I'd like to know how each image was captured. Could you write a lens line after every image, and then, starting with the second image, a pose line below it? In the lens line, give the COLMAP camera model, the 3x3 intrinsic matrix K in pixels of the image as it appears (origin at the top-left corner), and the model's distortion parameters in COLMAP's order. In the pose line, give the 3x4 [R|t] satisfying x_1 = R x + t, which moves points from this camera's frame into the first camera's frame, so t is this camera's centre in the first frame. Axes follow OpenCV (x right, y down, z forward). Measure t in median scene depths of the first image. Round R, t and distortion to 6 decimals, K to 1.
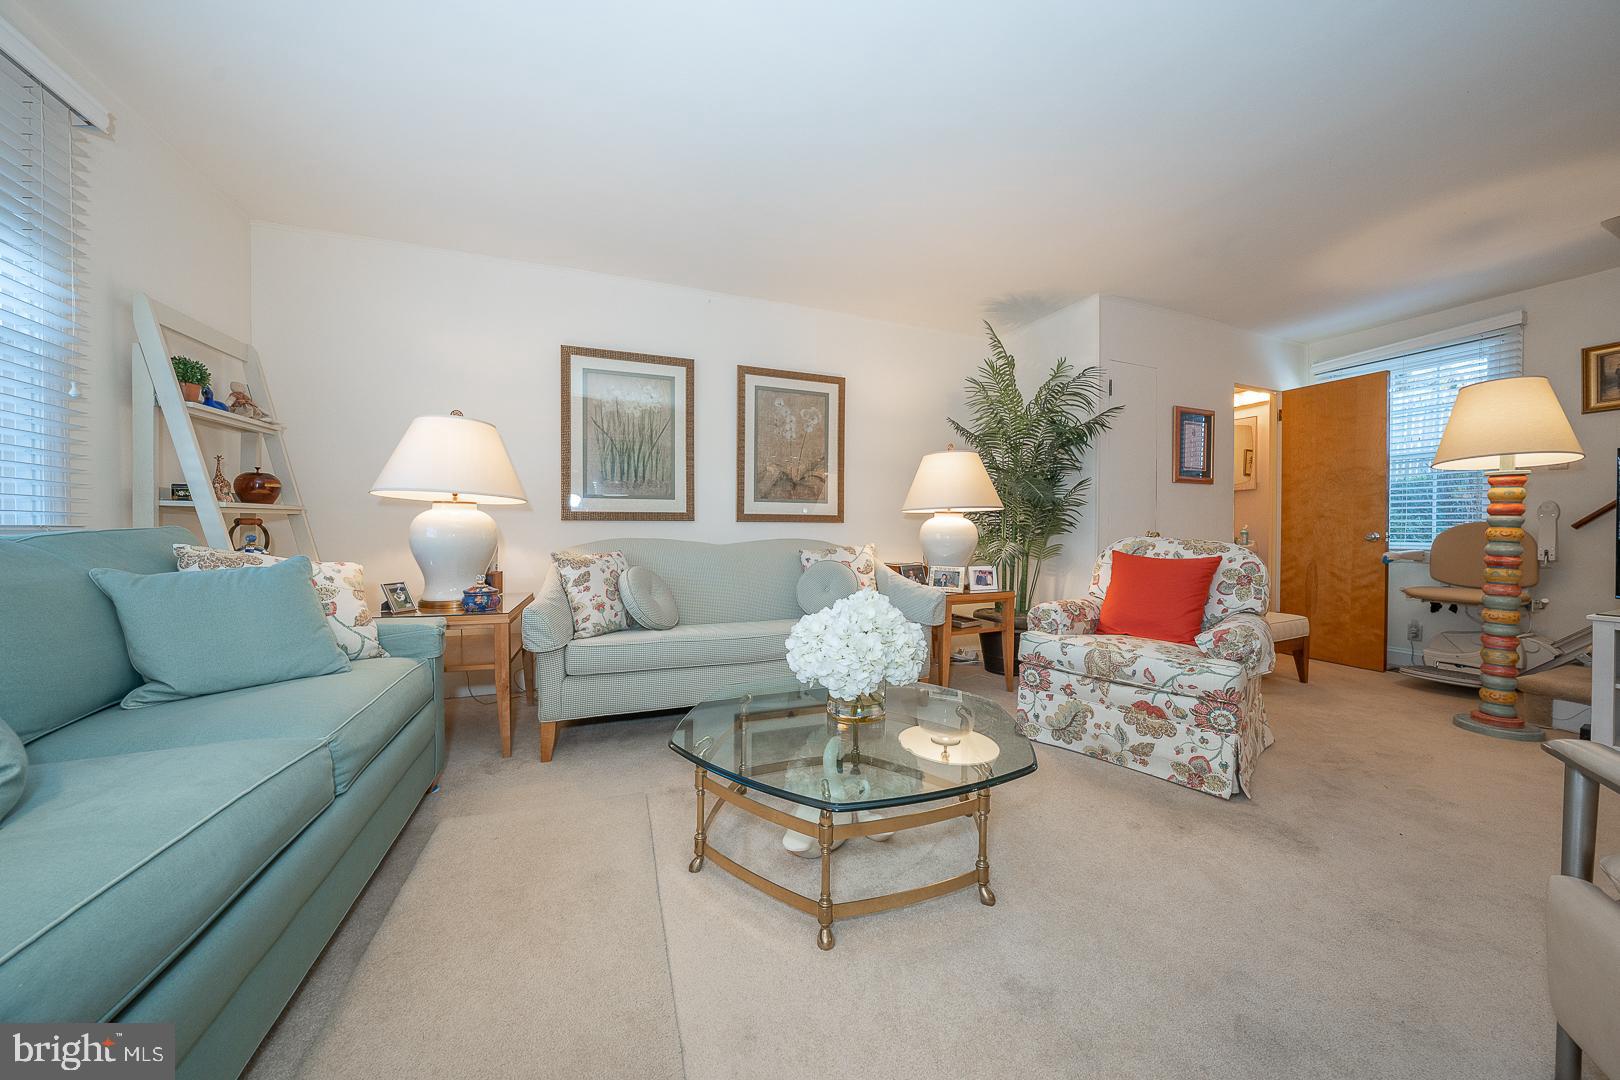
lens RADIAL K [[552.3, 0, 807.3], [0, 552.3, 532.5], [0, 0, 1]] dist [-0.022602, 0.003289]
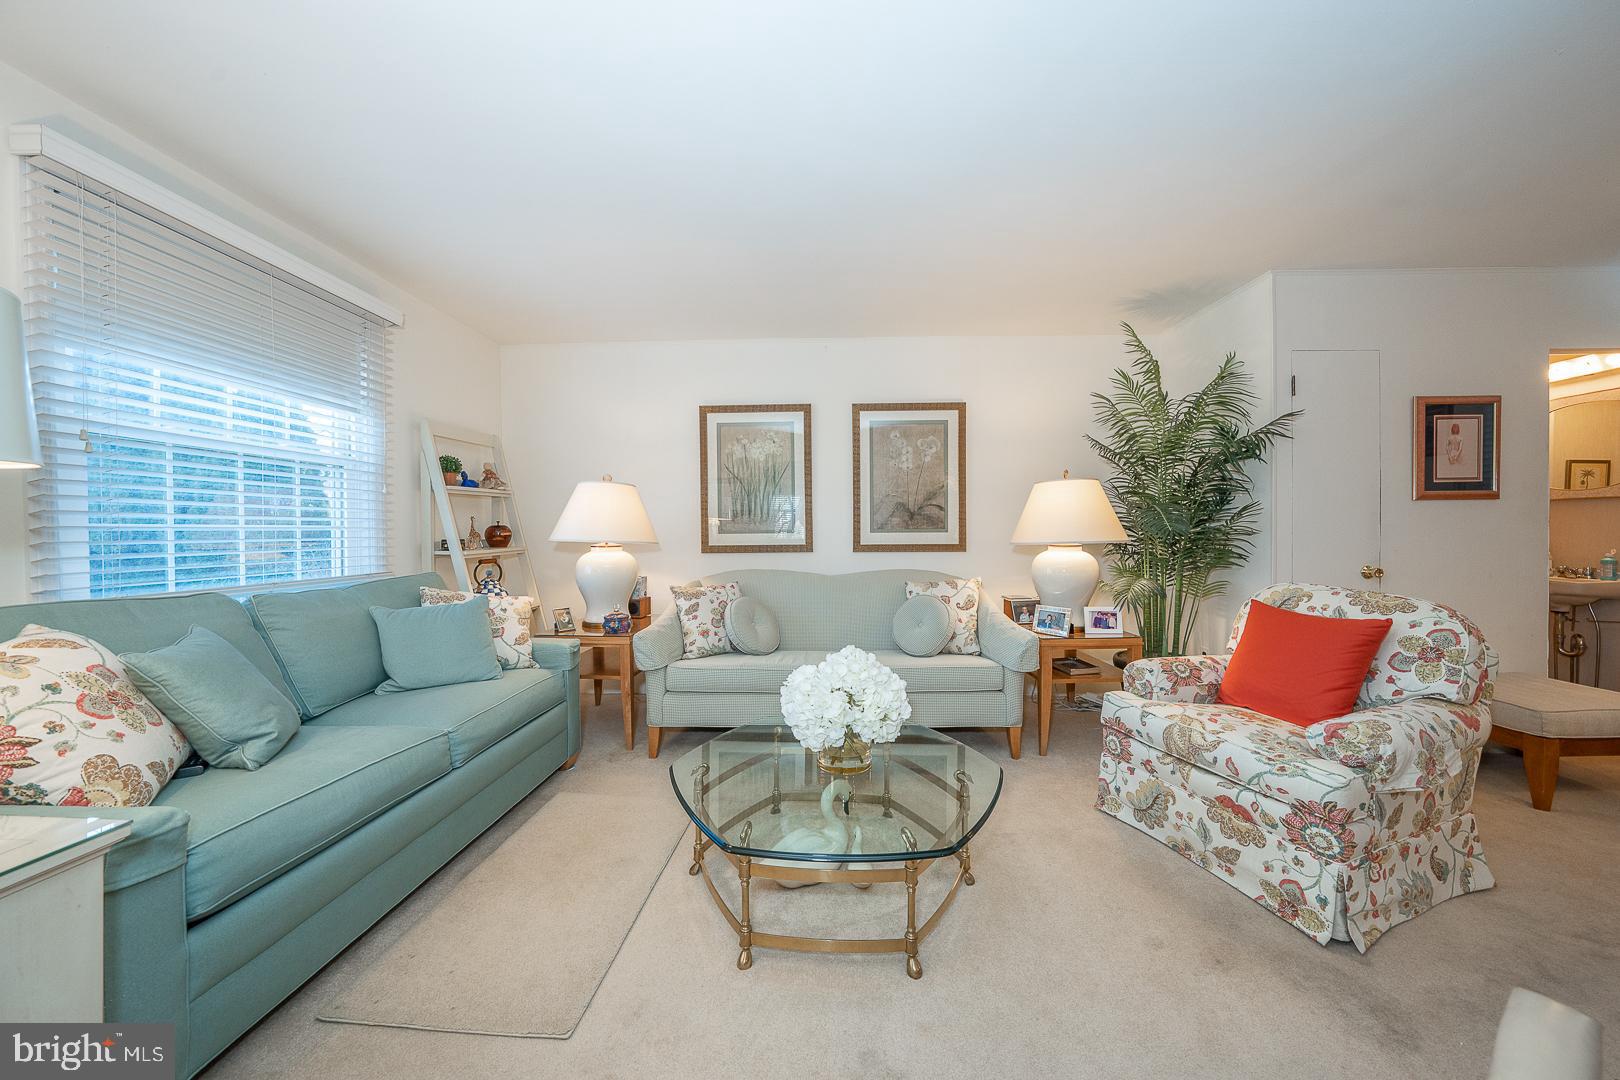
lens RADIAL K [[552.3, 0, 810.2], [0, 552.3, 534.0], [0, 0, 1]] dist [-0.022602, 0.003289]
pose [[0.914943, -0.008332, -0.403497, 0.316954], [0.008459, 0.999963, -0.001466, -0.075882], [0.403494, -0.002072, 0.914980, 0.002273]]
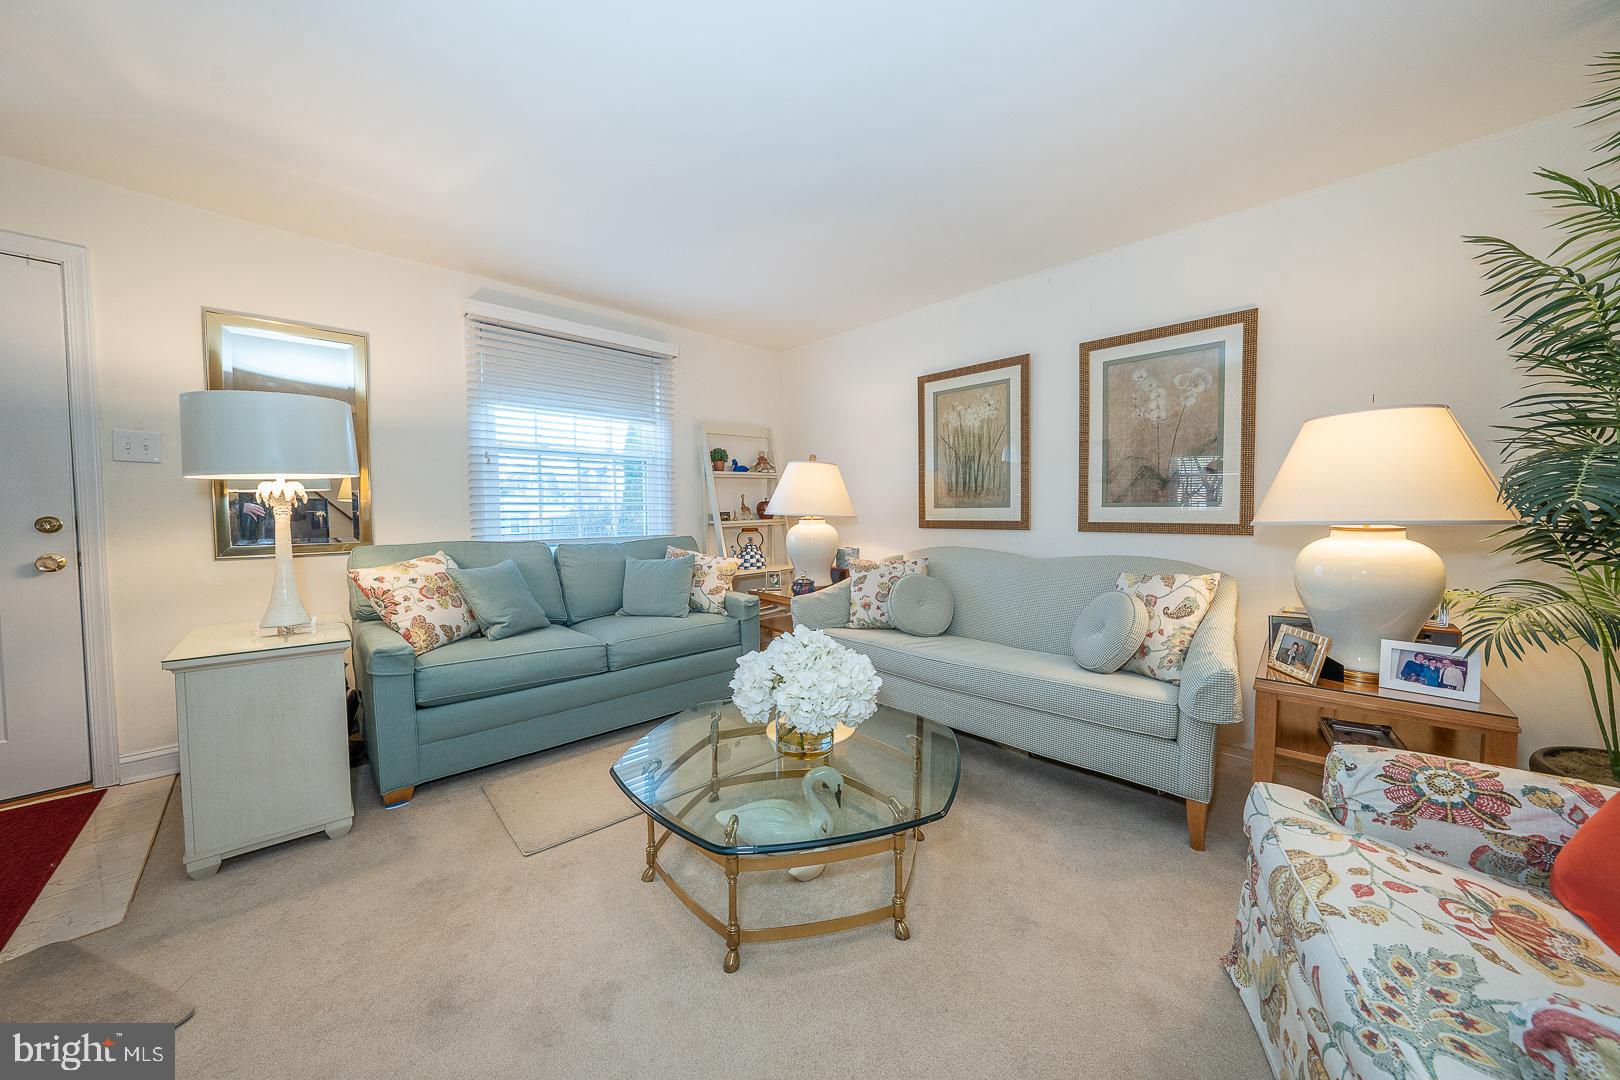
lens RADIAL K [[552.3, 0, 814.9], [0, 552.3, 529.8], [0, 0, 1]] dist [-0.022602, 0.003289]
pose [[0.383894, 0.026225, -0.923005, 0.699063], [0.002686, 0.999561, 0.029517, -0.067742], [0.923373, -0.013811, 0.383655, 0.435675]]
